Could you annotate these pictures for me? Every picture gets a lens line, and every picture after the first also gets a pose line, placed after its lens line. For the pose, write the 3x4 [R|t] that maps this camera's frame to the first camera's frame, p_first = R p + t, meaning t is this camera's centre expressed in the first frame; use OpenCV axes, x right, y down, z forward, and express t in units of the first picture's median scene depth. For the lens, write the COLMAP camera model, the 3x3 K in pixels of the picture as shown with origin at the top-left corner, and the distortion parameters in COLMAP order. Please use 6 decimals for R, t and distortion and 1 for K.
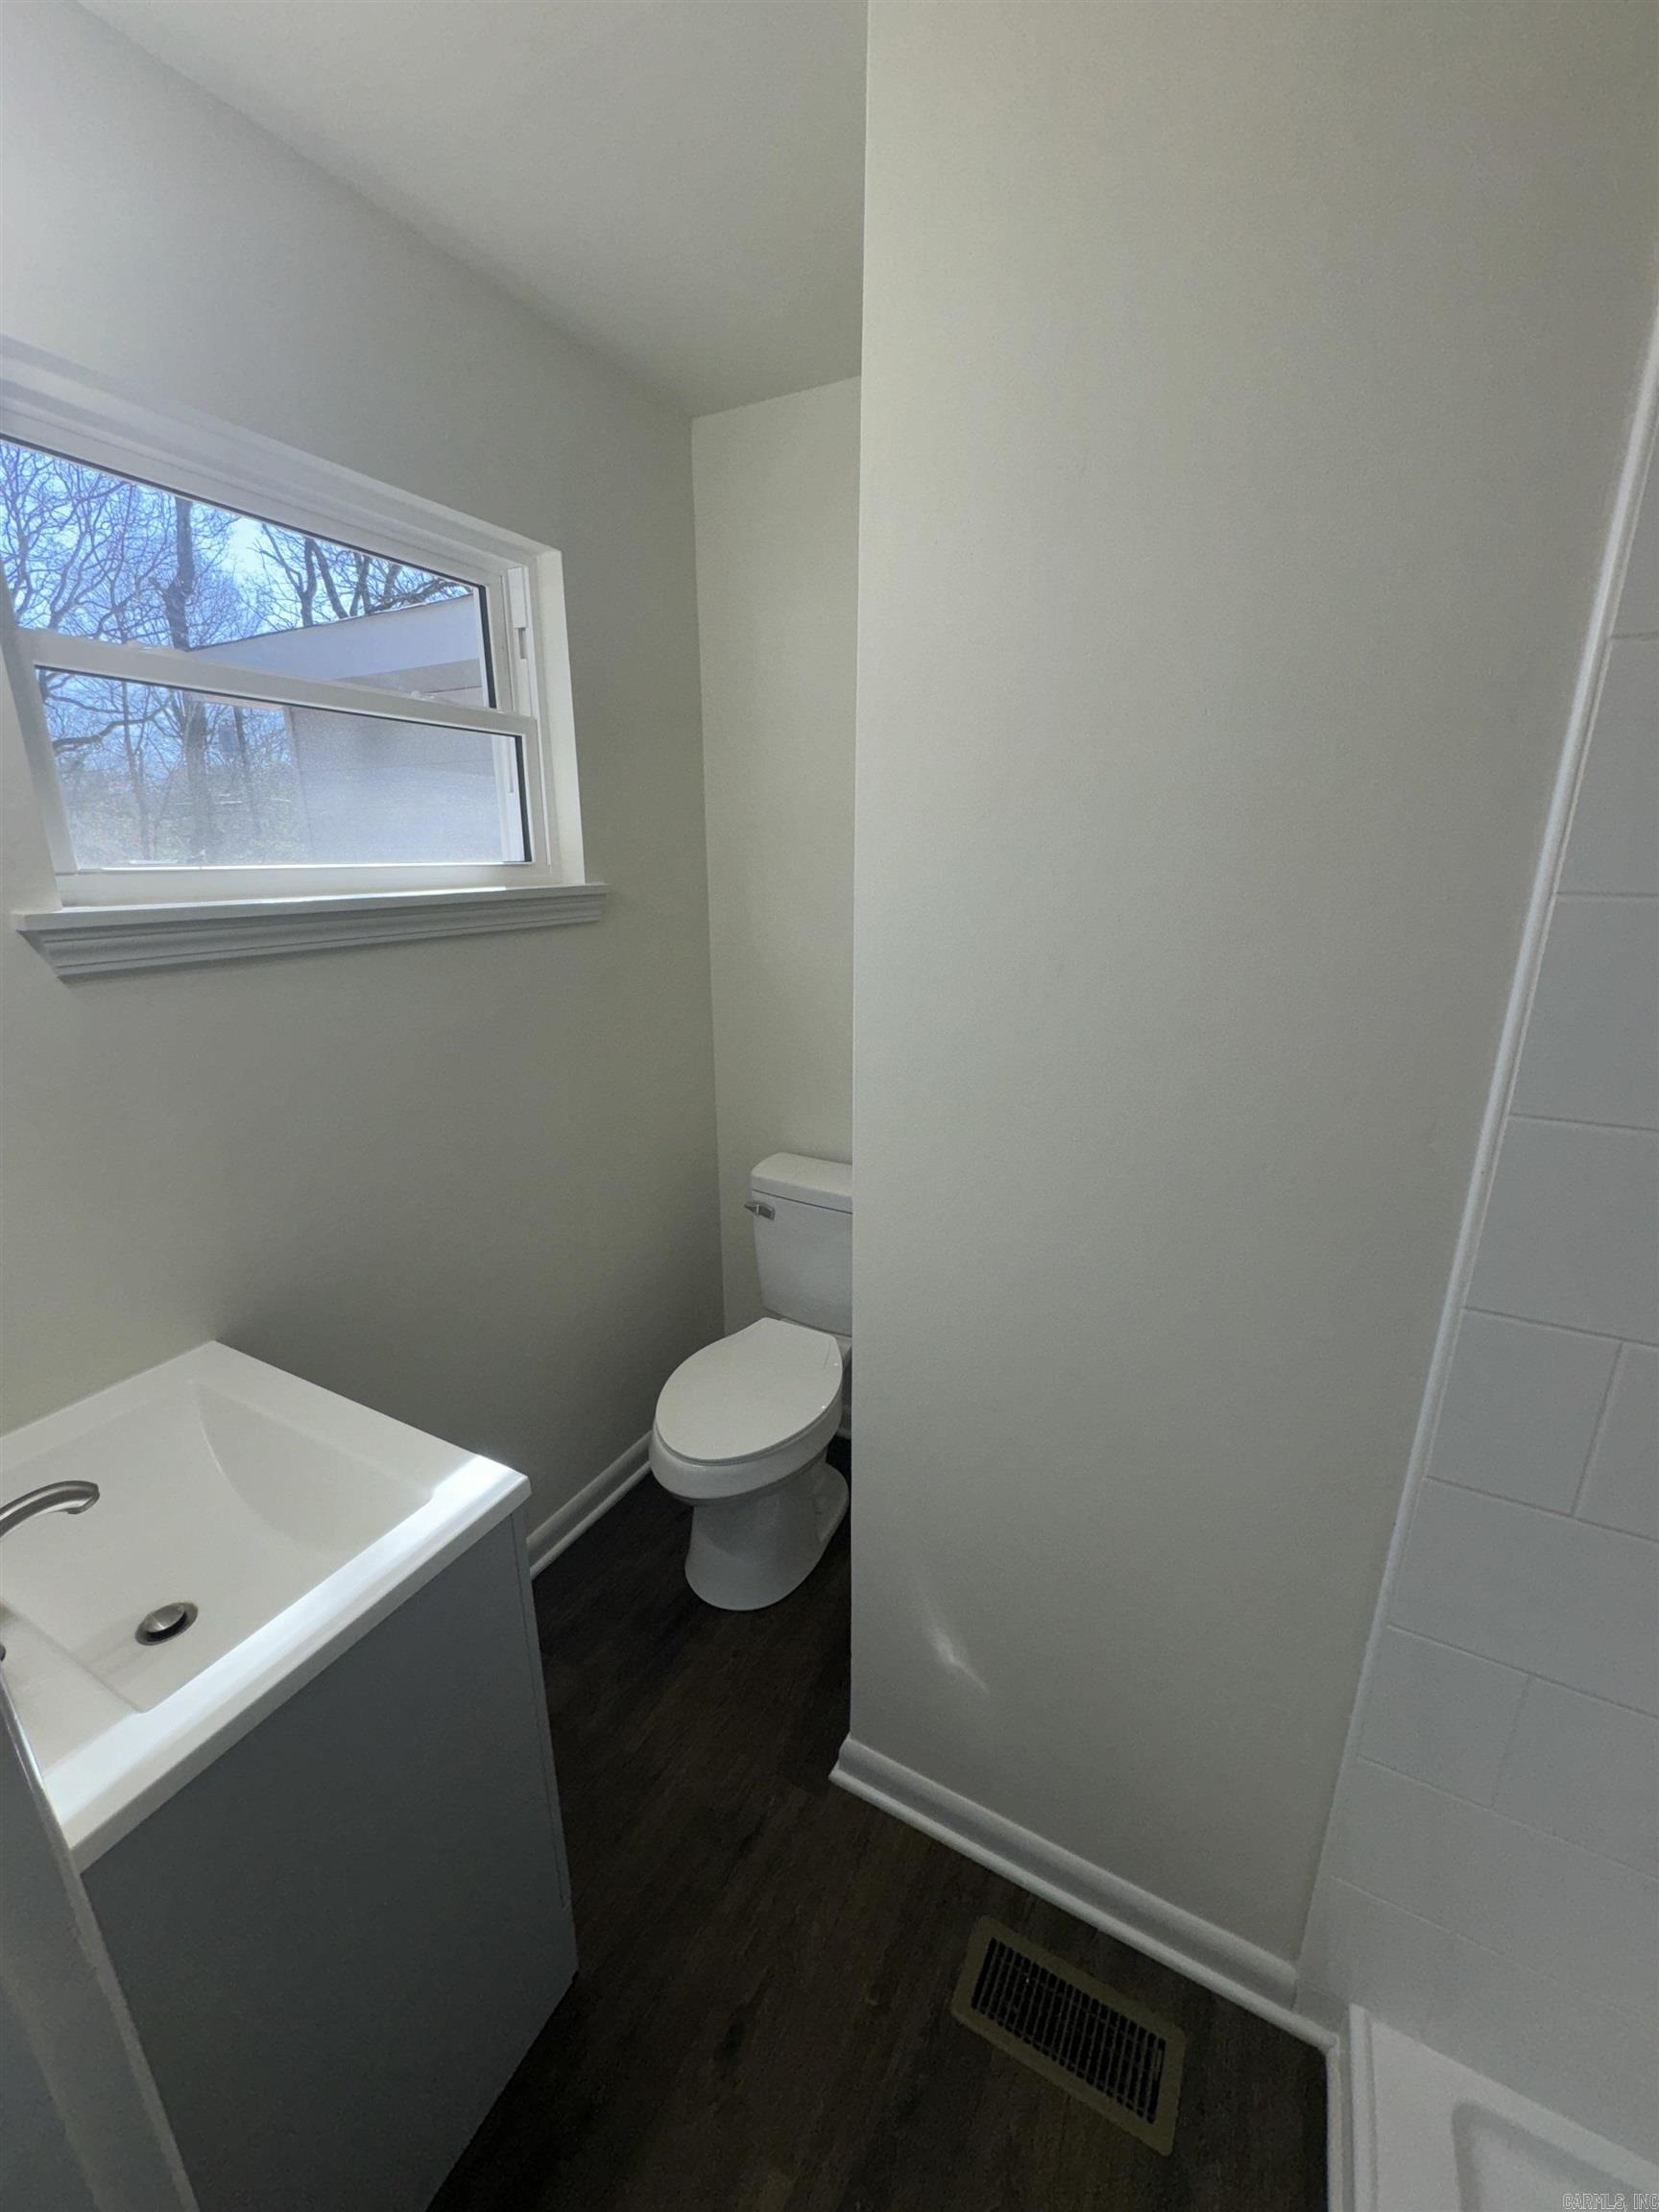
lens RADIAL K [[879.9, 0, 833.4], [0, 879.9, 1108.0], [0, 0, 1]] dist [-0.000596, -0.000005]
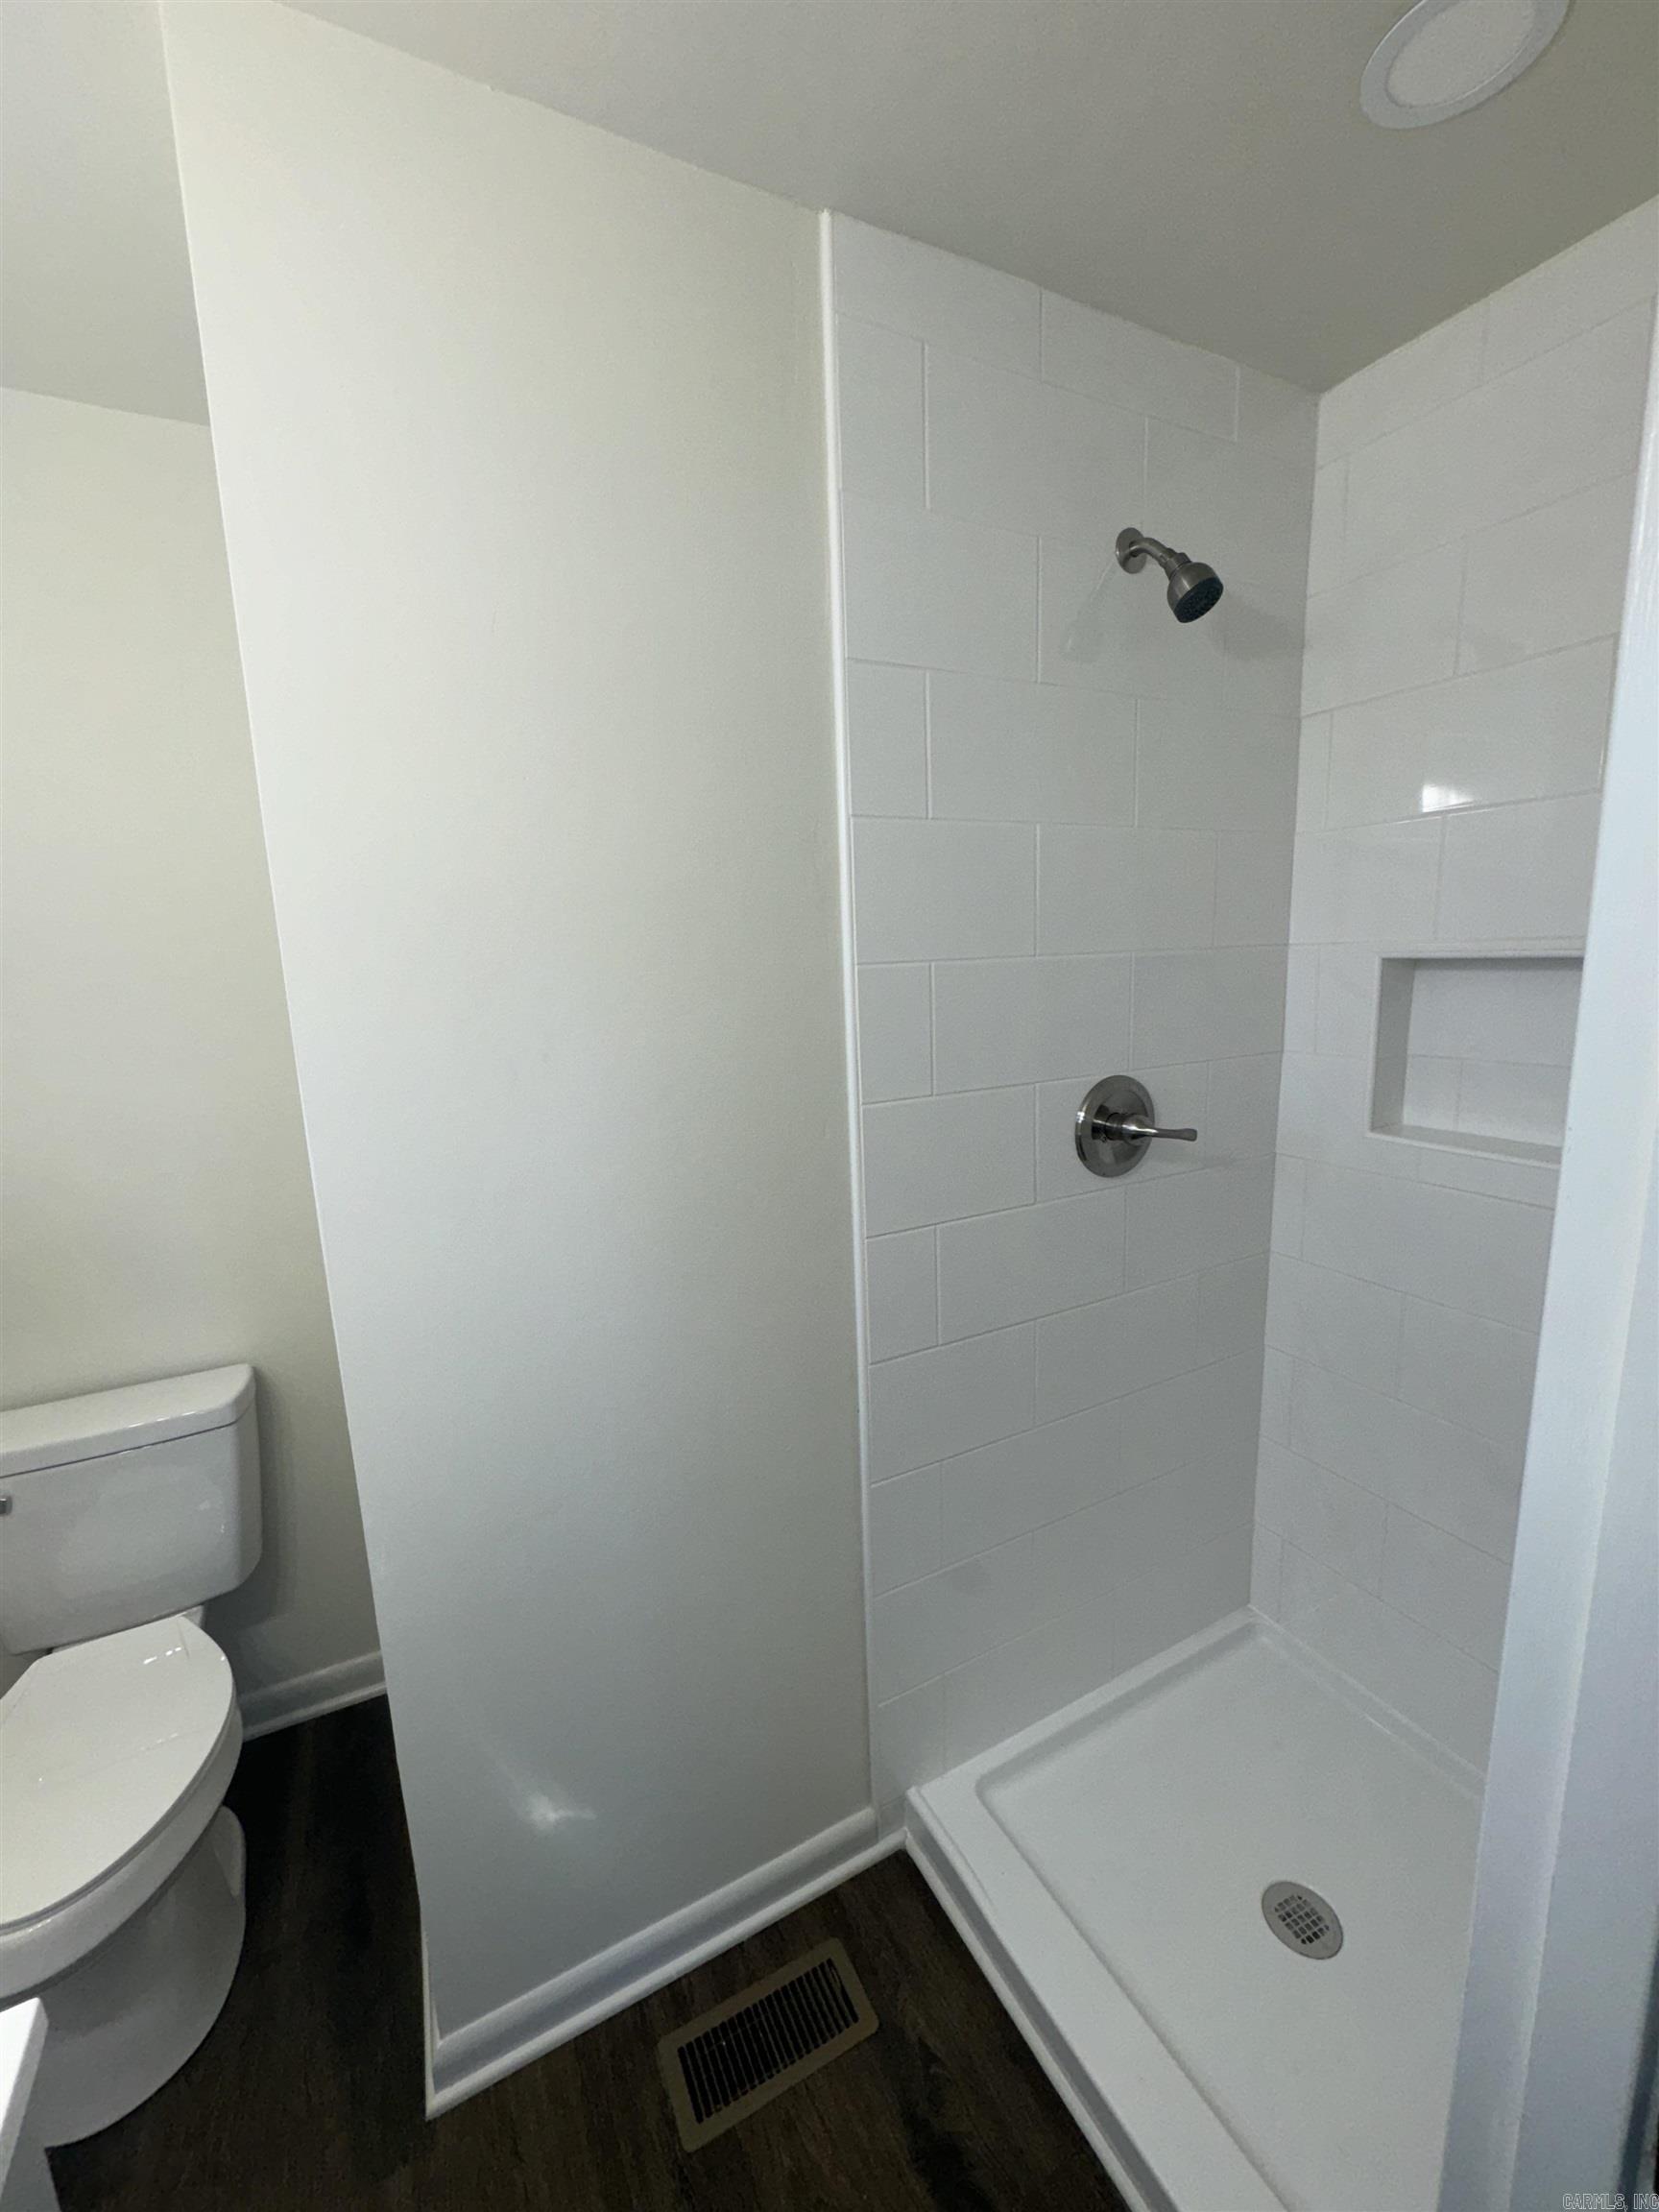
lens RADIAL K [[883.9, 0, 832.5], [0, 883.9, 1108.9], [0, 0, 1]] dist [-0.000628, 0.000460]
pose [[0.559590, -0.166936, 0.811783, -0.267466], [0.269355, 0.962962, 0.012349, -0.009997], [-0.783777, 0.211747, 0.583829, 0.068304]]
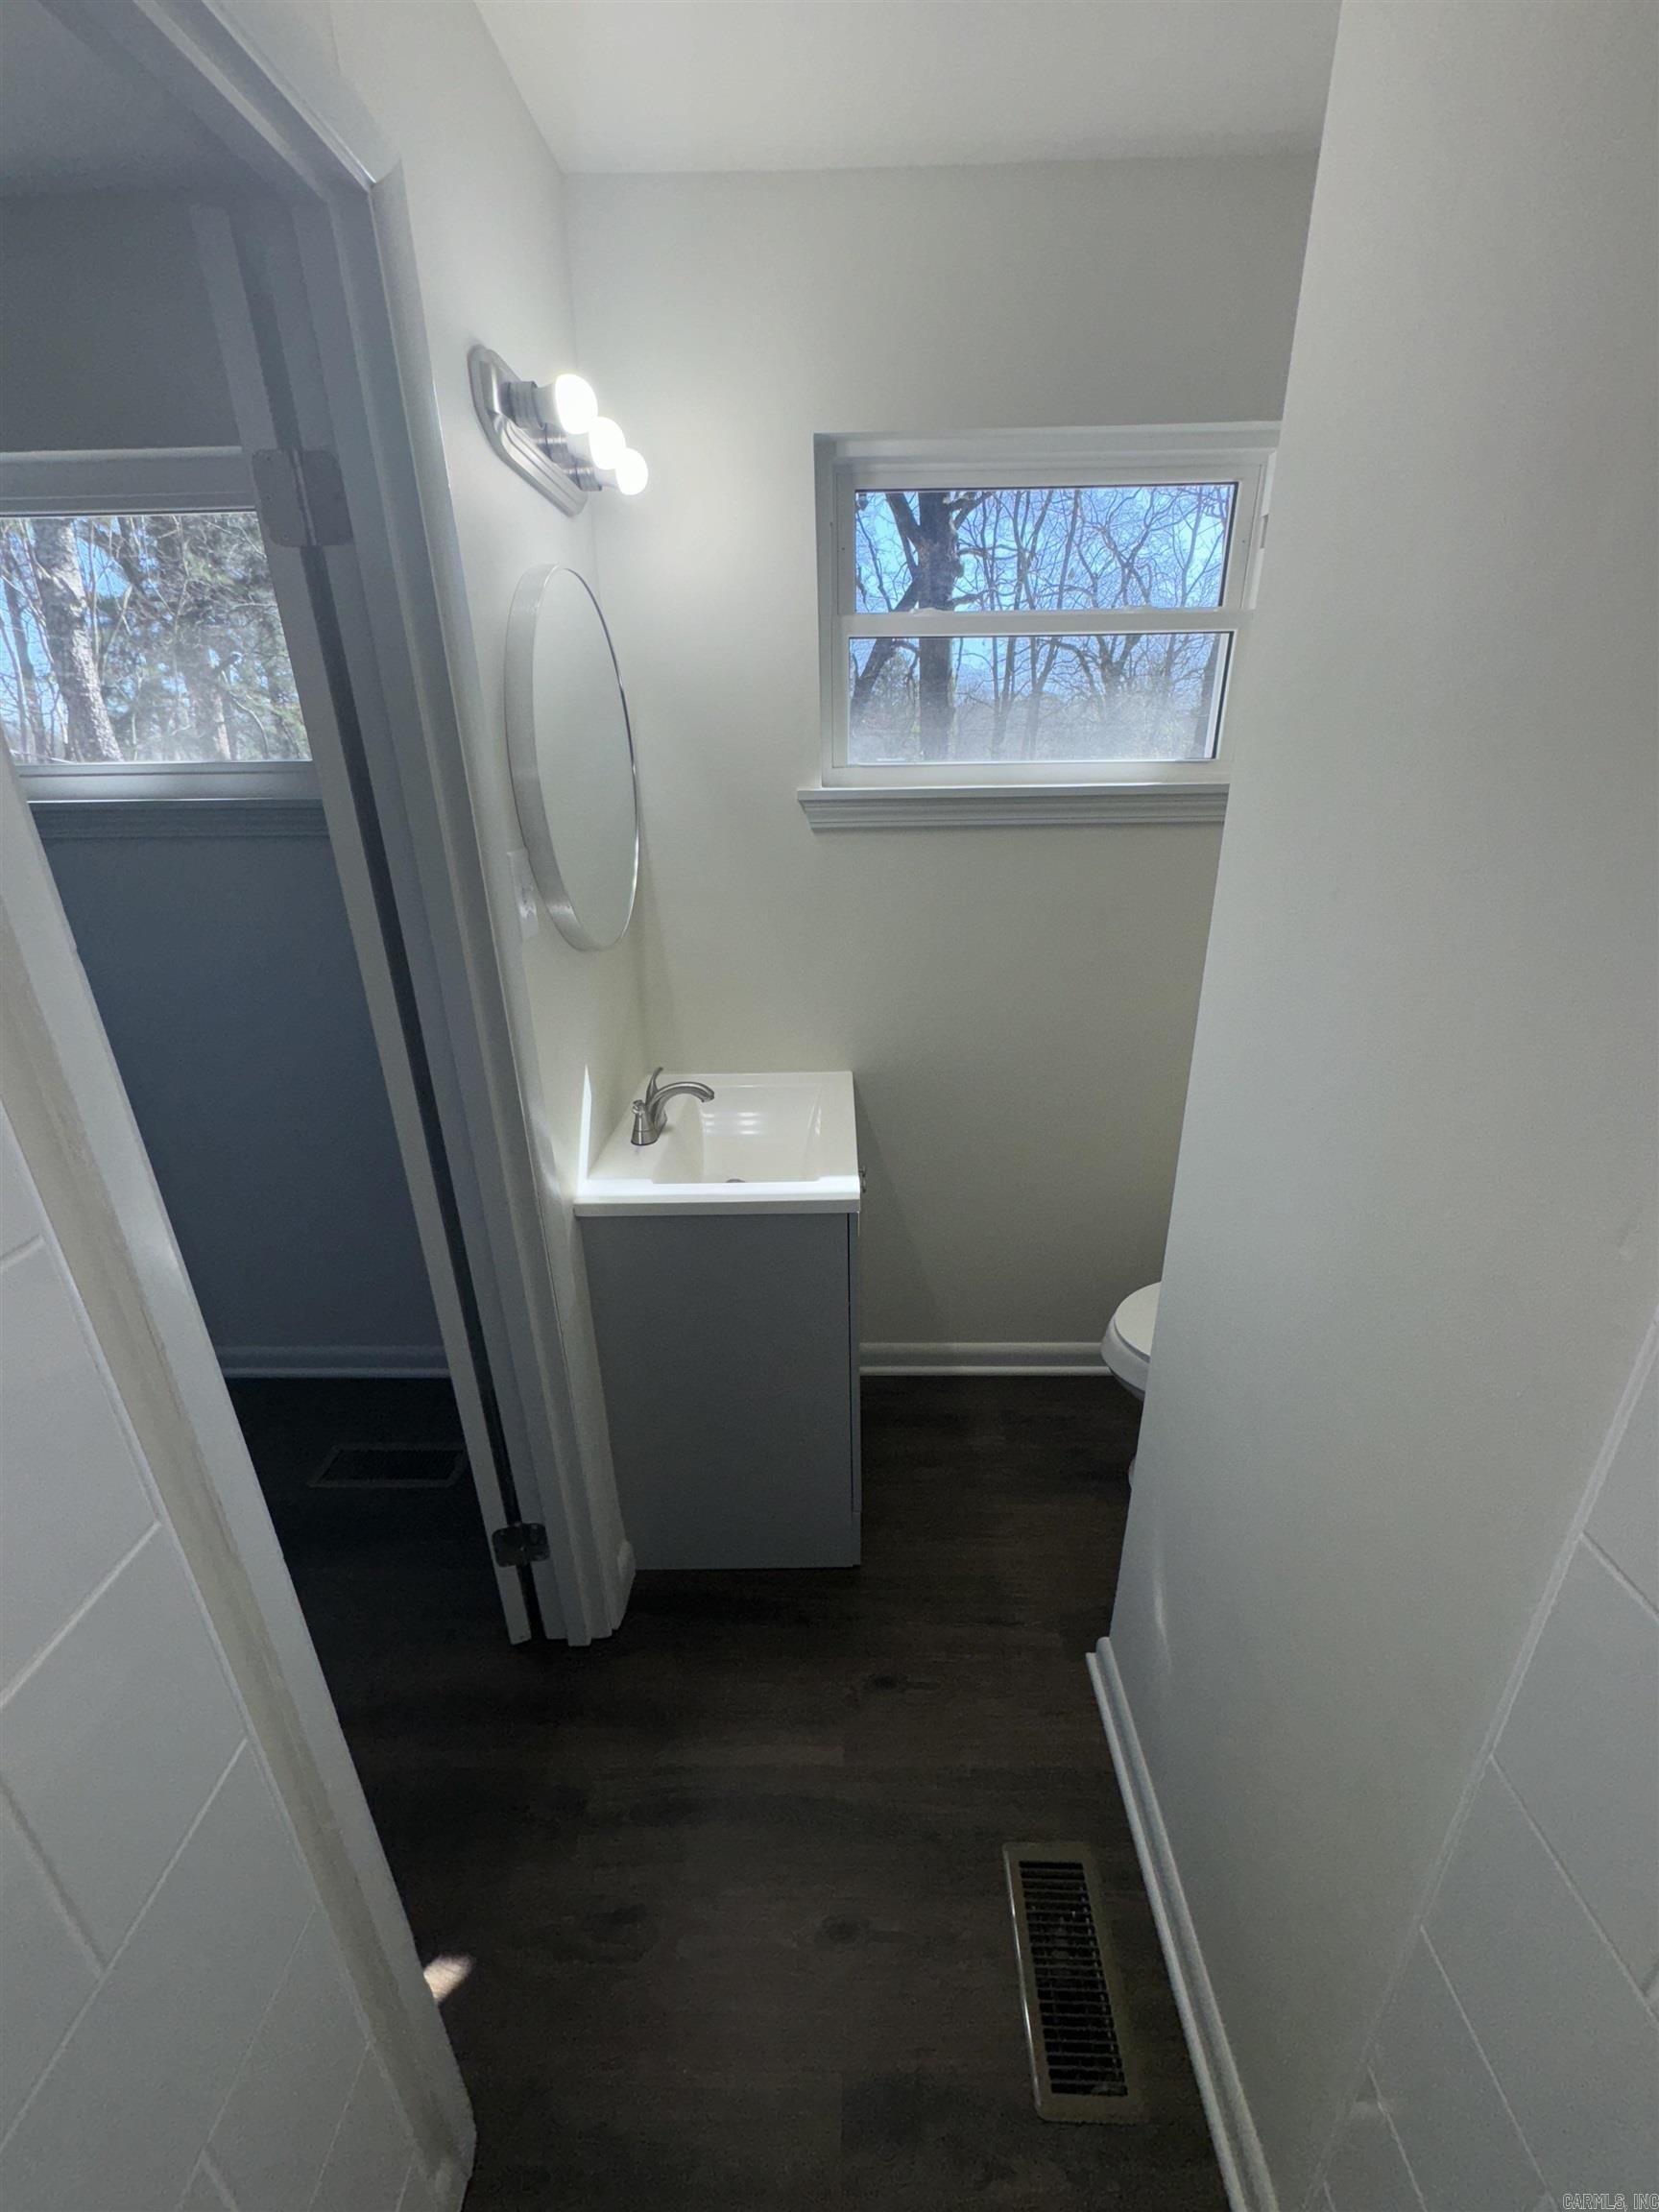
lens RADIAL K [[879.9, 0, 833.4], [0, 879.9, 1108.0], [0, 0, 1]] dist [-0.000596, -0.000005]
pose [[0.454828, 0.322471, -0.830147, 0.482764], [-0.235861, 0.942474, 0.236879, -0.032989], [0.858779, 0.088060, 0.504723, 0.137395]]
